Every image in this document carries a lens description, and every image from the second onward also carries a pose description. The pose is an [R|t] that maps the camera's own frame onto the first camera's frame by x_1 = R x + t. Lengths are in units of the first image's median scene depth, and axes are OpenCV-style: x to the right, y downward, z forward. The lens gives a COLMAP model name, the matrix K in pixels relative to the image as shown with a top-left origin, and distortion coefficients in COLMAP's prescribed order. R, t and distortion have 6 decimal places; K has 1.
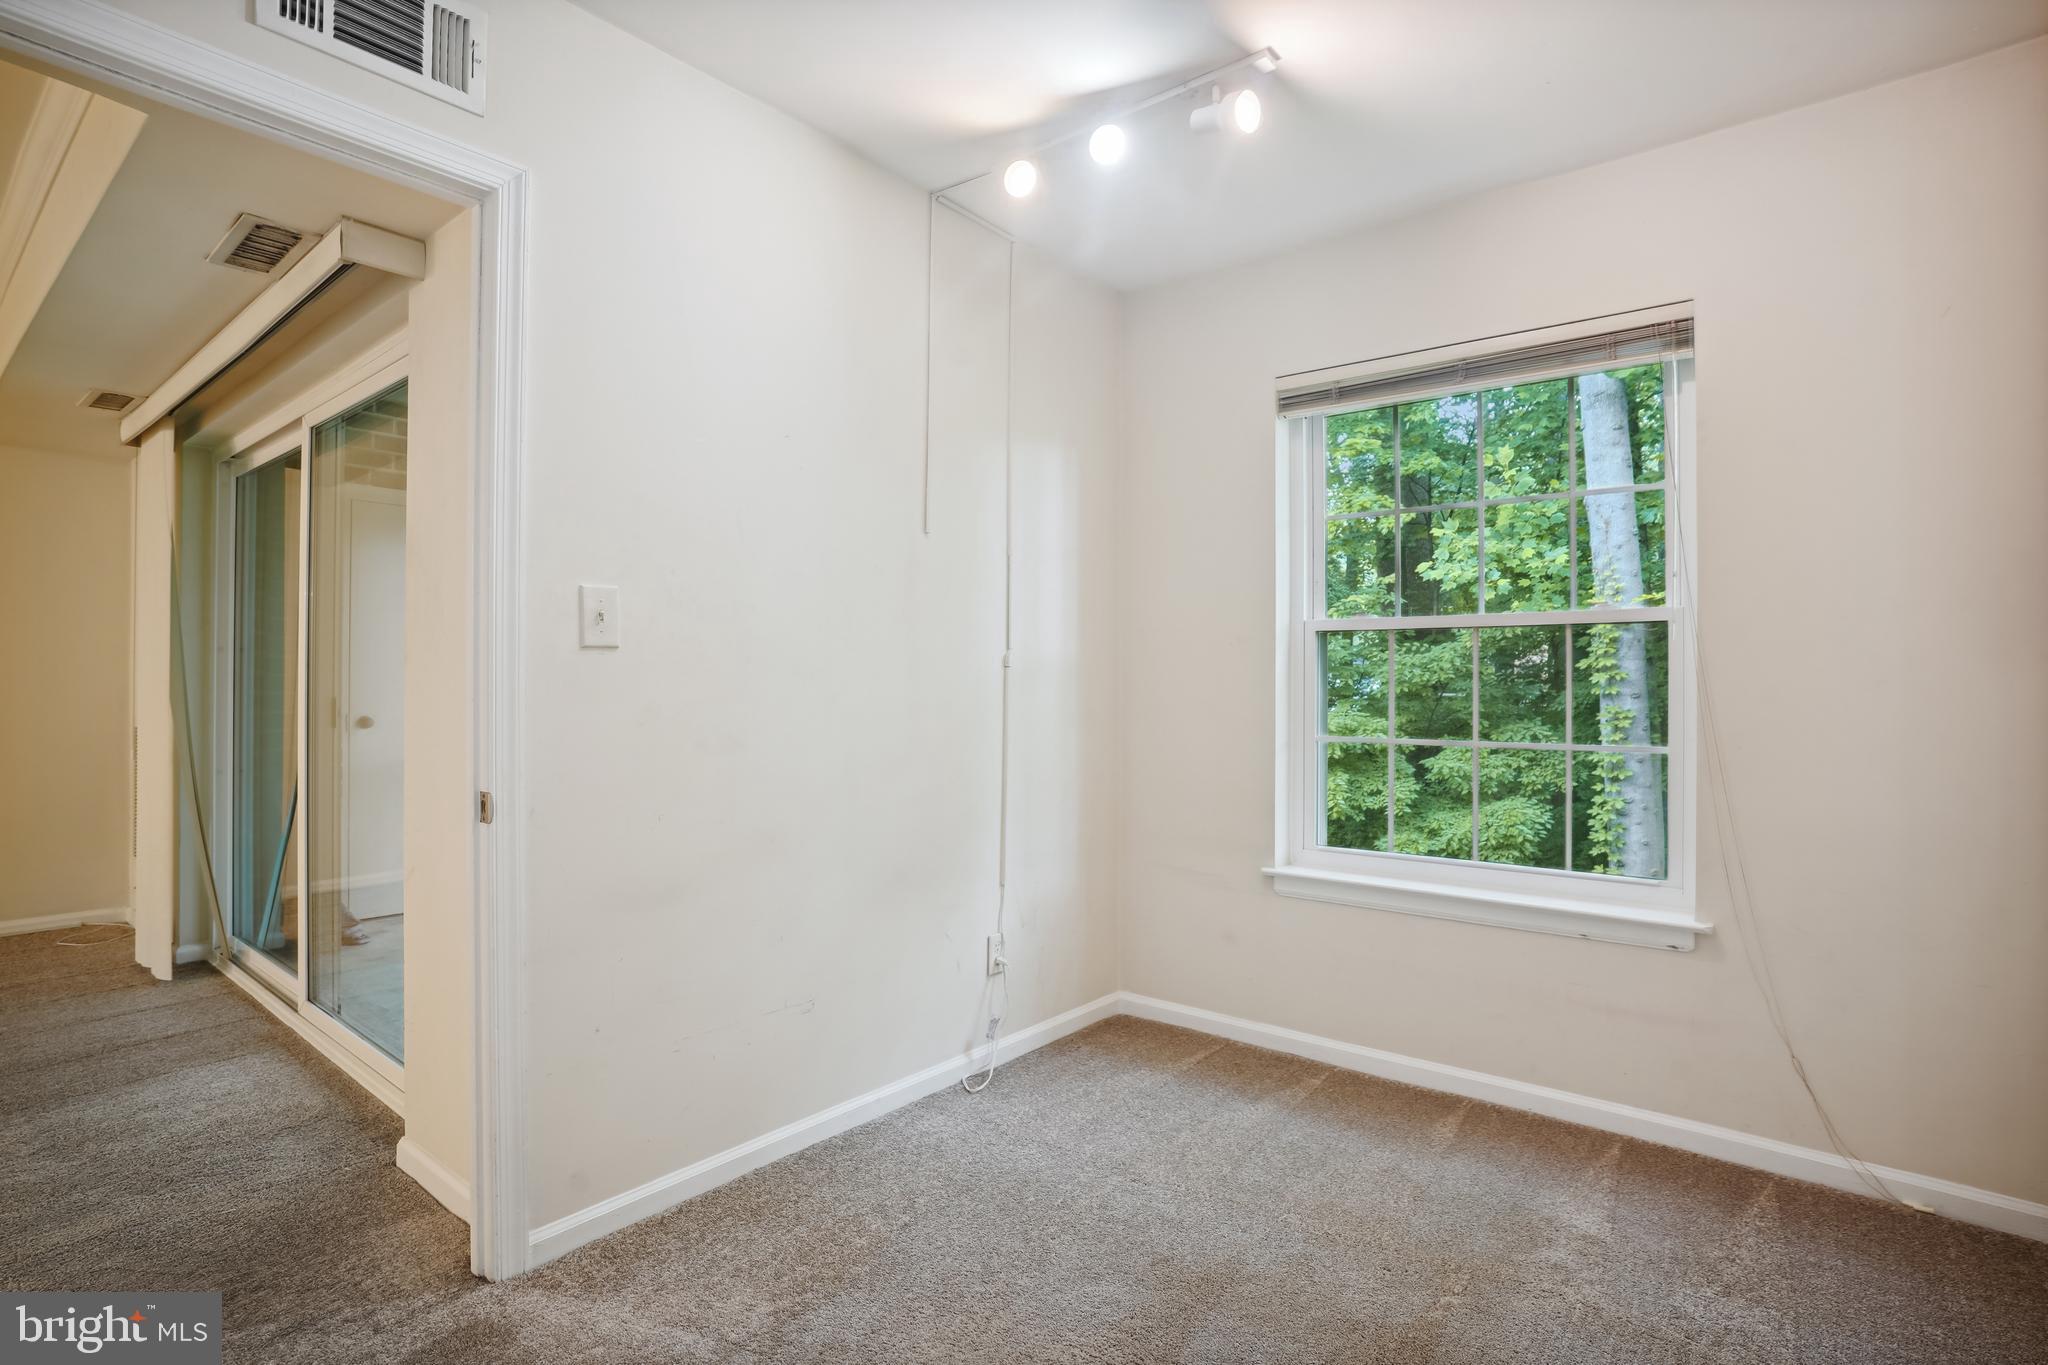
lens RADIAL K [[1024.8, 0, 1019.6], [0, 1024.8, 674.1], [0, 0, 1]] dist [-0.056357, 0.030854]
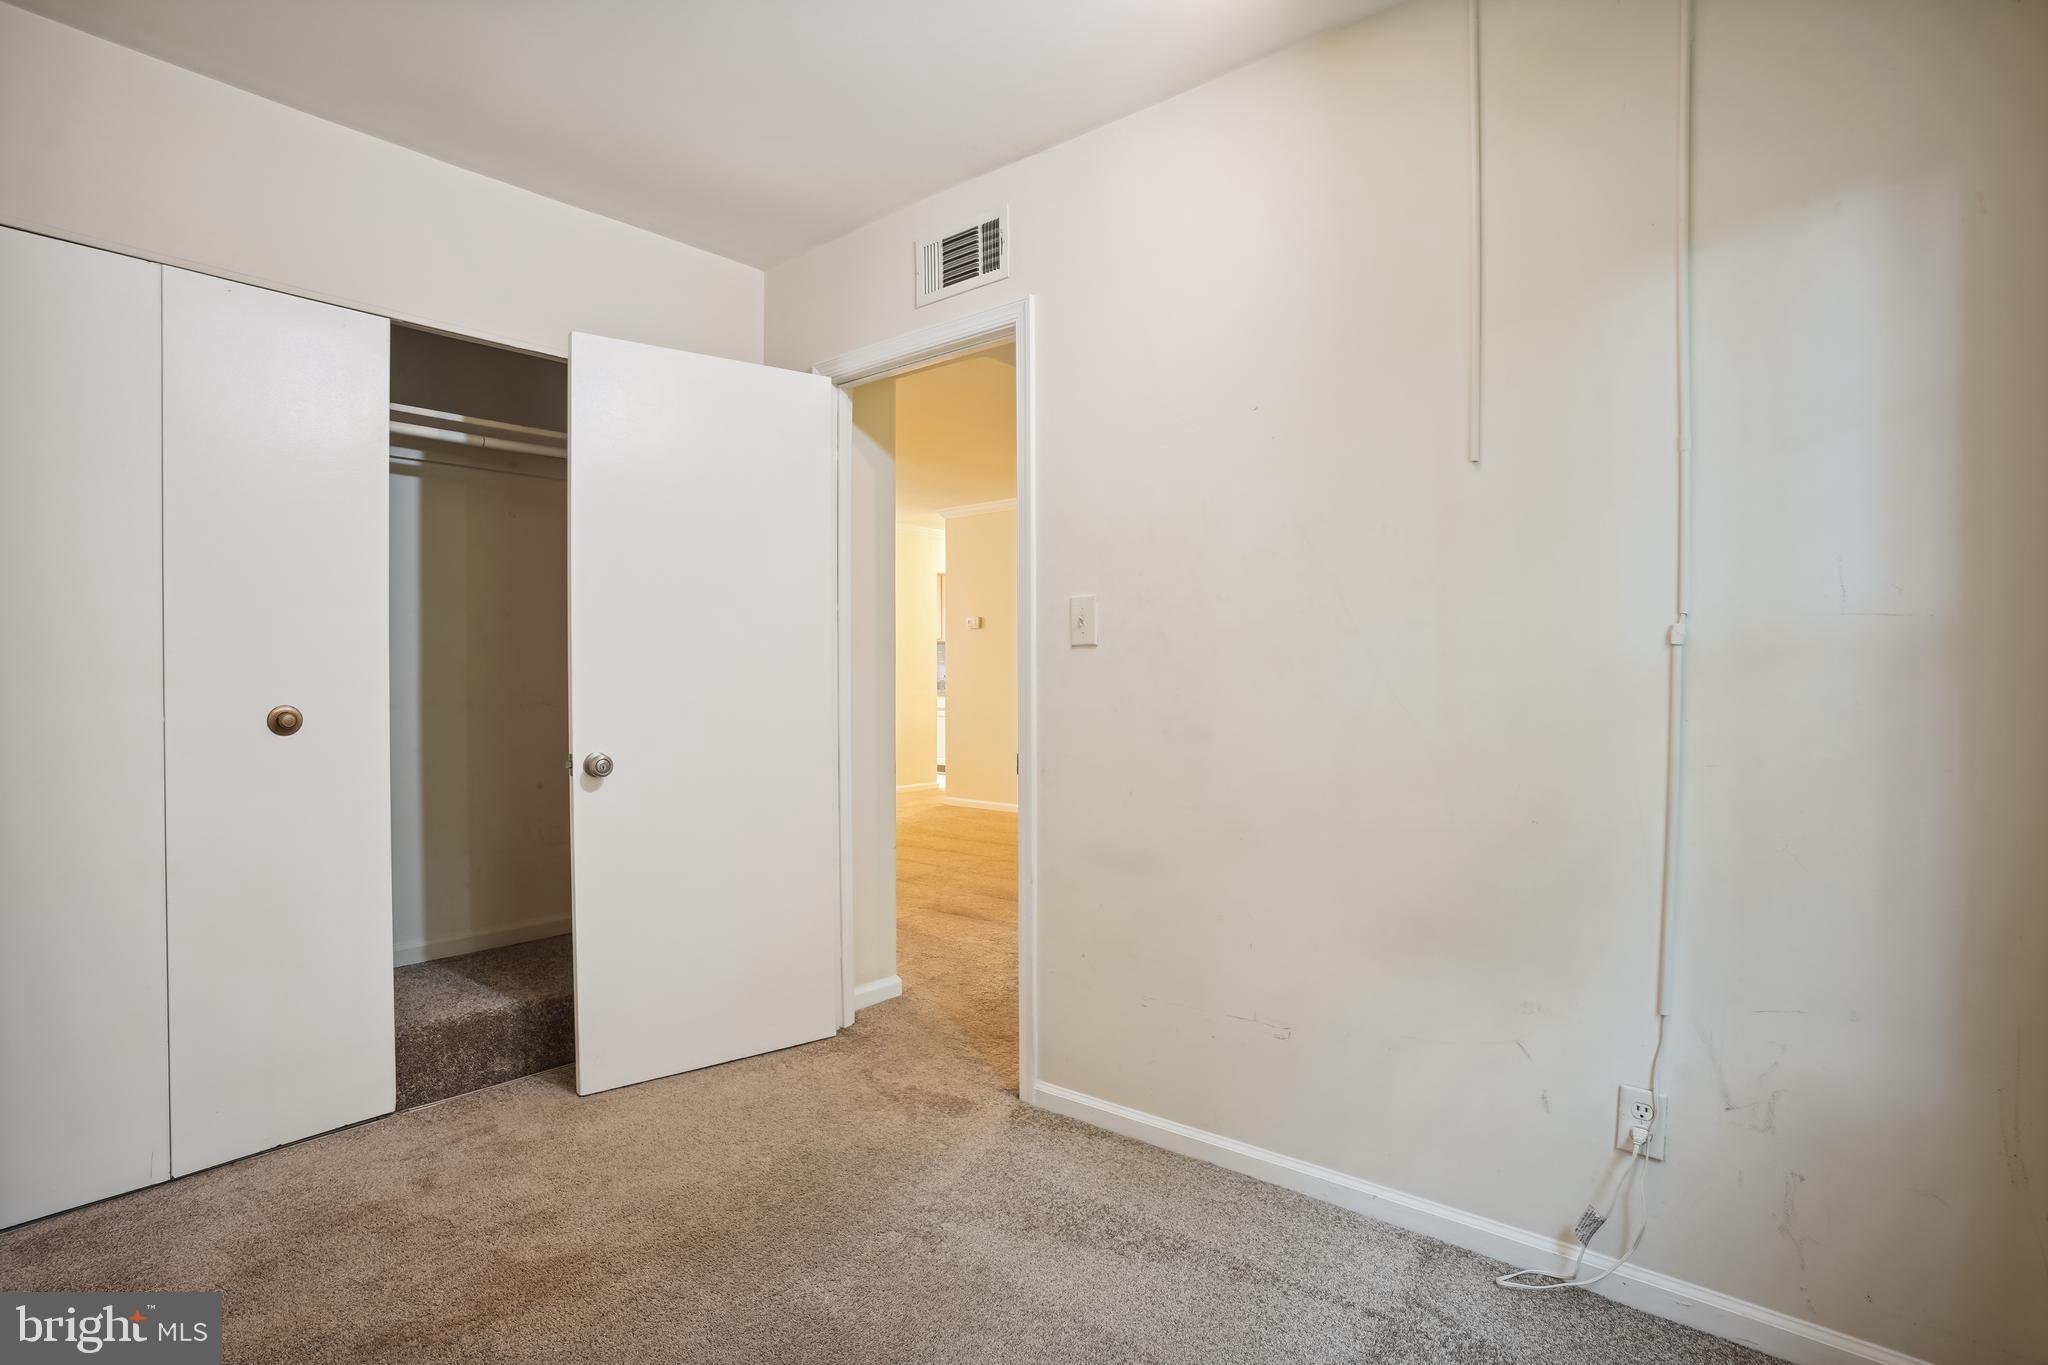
lens RADIAL K [[1024.8, 0, 1026.5], [0, 1024.8, 697.6], [0, 0, 1]] dist [-0.056357, 0.030854]
pose [[-0.008266, 0.015289, -0.999849, 0.836289], [0.004659, 0.999873, 0.015251, 0.016938], [0.999955, -0.004532, -0.008336, 0.946315]]
